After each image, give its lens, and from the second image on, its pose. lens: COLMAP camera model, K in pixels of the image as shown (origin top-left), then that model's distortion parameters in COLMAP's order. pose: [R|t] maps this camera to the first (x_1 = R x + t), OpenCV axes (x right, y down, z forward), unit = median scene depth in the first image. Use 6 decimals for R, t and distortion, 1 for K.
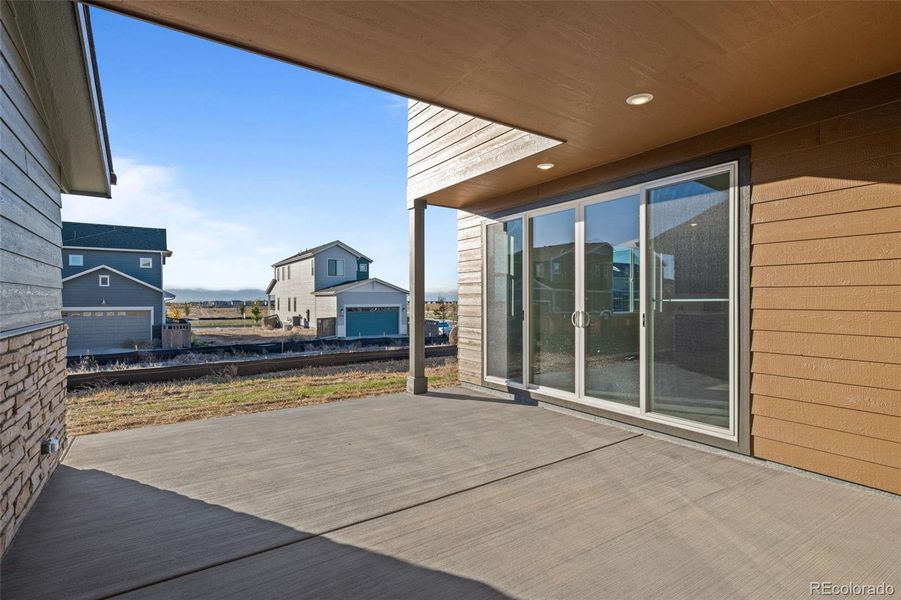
lens RADIAL K [[457.1, 0, 450.7], [0, 457.1, 296.2], [0, 0, 1]] dist [0.002884, -0.001707]
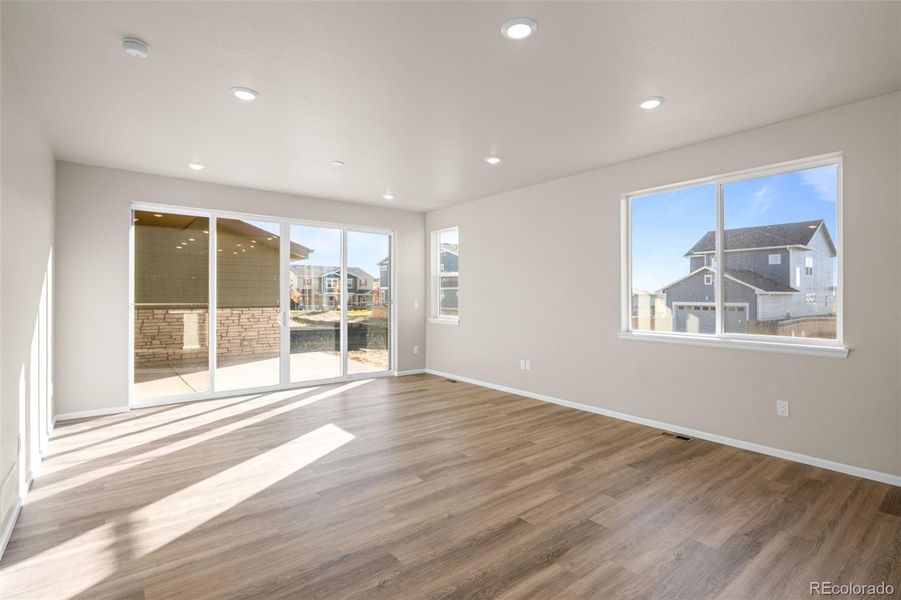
lens RADIAL K [[434.3, 0, 452.2], [0, 434.3, 294.9], [0, 0, 1]] dist [-0.007847, 0.002105]
pose [[0.090676, 0.000660, -0.995880, 1.337312], [0.008125, 0.999966, 0.001402, -0.009819], [0.995847, -0.008218, 0.090668, 1.216458]]
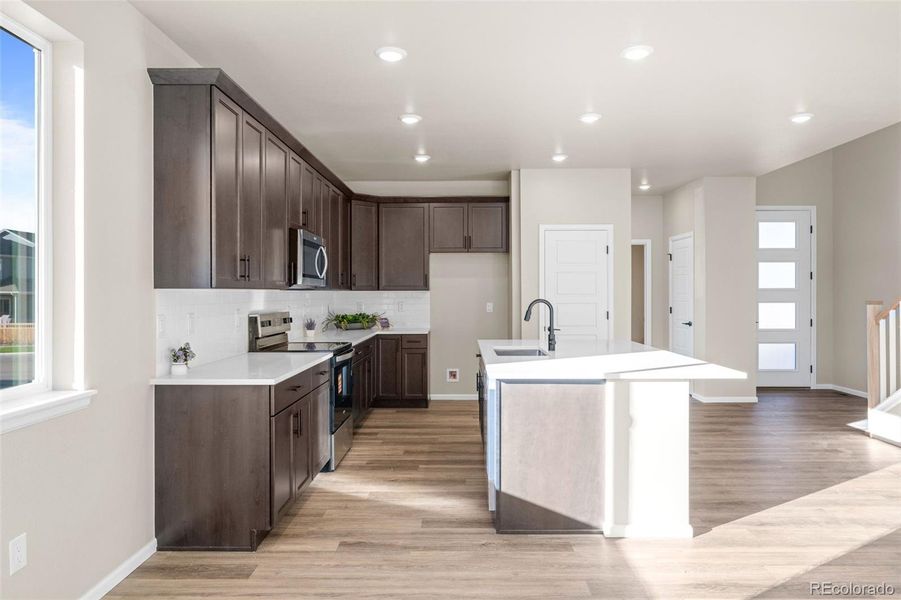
lens RADIAL K [[579.1, 0, 449.2], [0, 579.1, 291.6], [0, 0, 1]] dist [0.001926, 0.004238]
pose [[0.560773, 0.000502, 0.827969, 0.661715], [-0.004568, 0.999986, 0.002487, -0.010881], [-0.827957, -0.005177, 0.560768, 1.304305]]
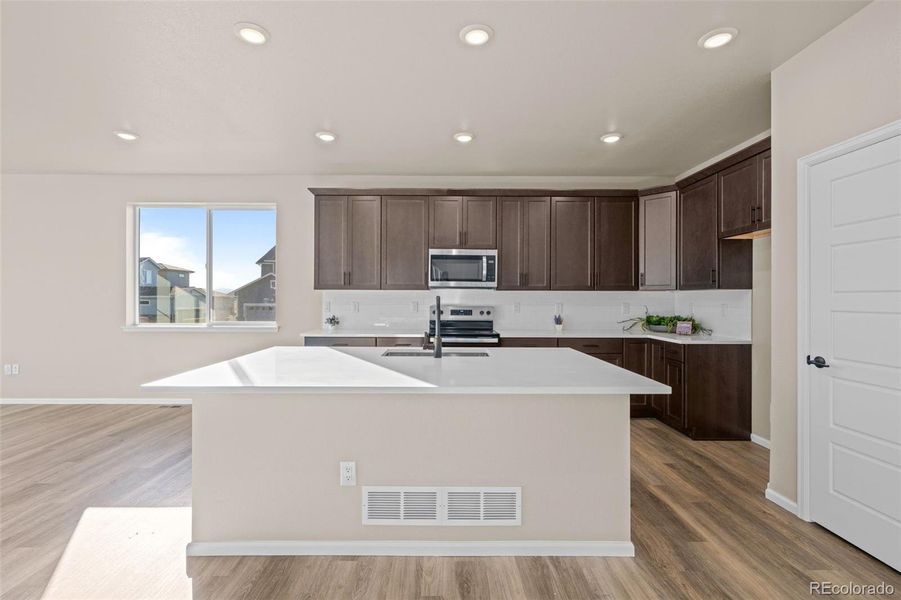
lens RADIAL K [[400.9, 0, 441.3], [0, 400.9, 299.2], [0, 0, 1]] dist [0.002313, -0.002619]
pose [[0.839468, 0.004867, -0.543387, 1.554614], [0.000678, 0.999950, 0.010004, -0.001266], [0.543408, -0.008767, 0.839423, 1.256195]]
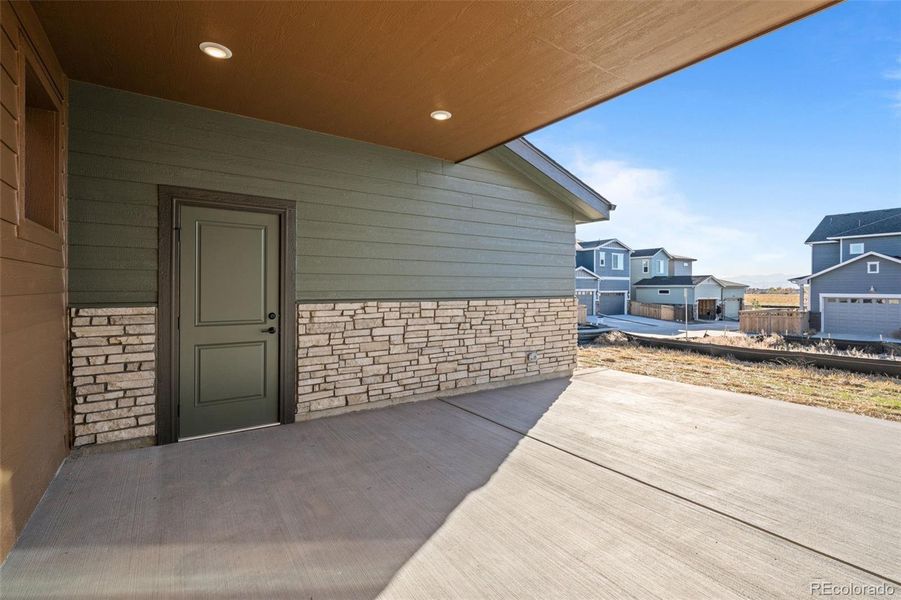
lens RADIAL K [[400.9, 0, 442.2], [0, 400.9, 288.1], [0, 0, 1]] dist [0.002313, -0.002619]
pose [[0.003121, 0.004390, -0.999985, 0.493966], [0.005808, 0.999973, 0.004408, 0.007200], [0.999978, -0.005822, 0.003095, 0.331564]]
